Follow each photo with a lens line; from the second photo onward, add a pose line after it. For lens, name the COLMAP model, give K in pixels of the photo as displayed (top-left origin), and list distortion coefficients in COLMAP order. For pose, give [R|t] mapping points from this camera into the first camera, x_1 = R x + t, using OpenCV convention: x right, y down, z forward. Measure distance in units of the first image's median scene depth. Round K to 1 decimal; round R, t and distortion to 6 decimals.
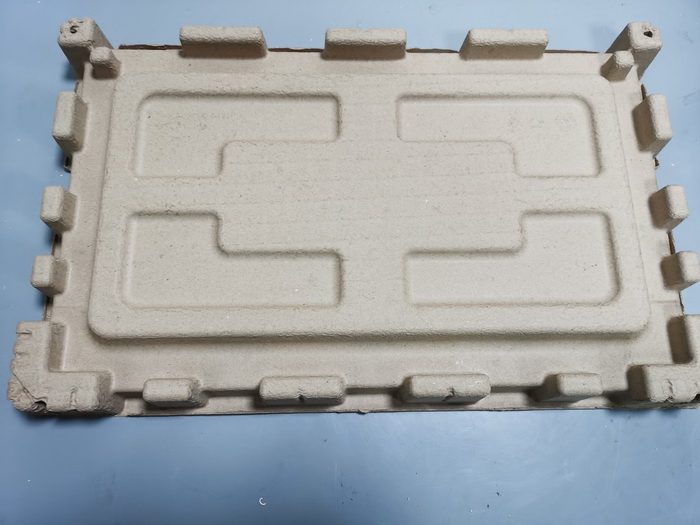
lens RADIAL K [[543.4, 0, 350.0], [0, 543.4, 262.5], [0, 0, 1]] dist [-0.004061, -0.003309]
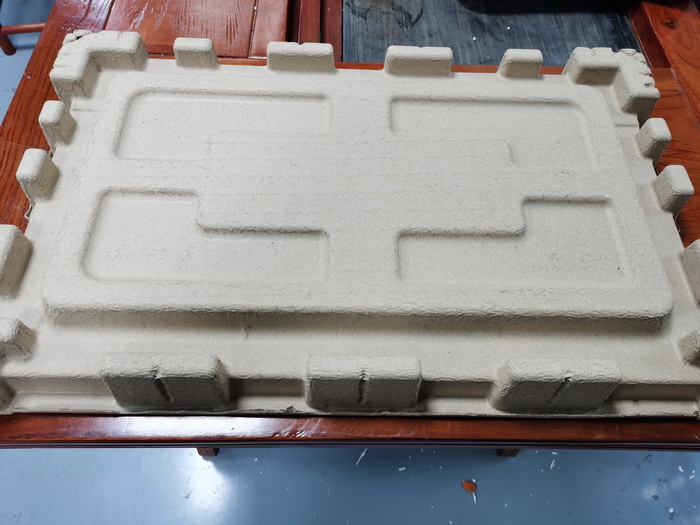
lens RADIAL K [[541.6, 0, 350.0], [0, 541.6, 262.5], [0, 0, 1]] dist [-0.000886, -0.005063]
pose [[-0.997583, -0.049093, -0.049176, 0.097721], [-0.001907, -0.688090, 0.725623, -0.908247], [-0.069460, 0.723963, 0.686333, 0.452752]]
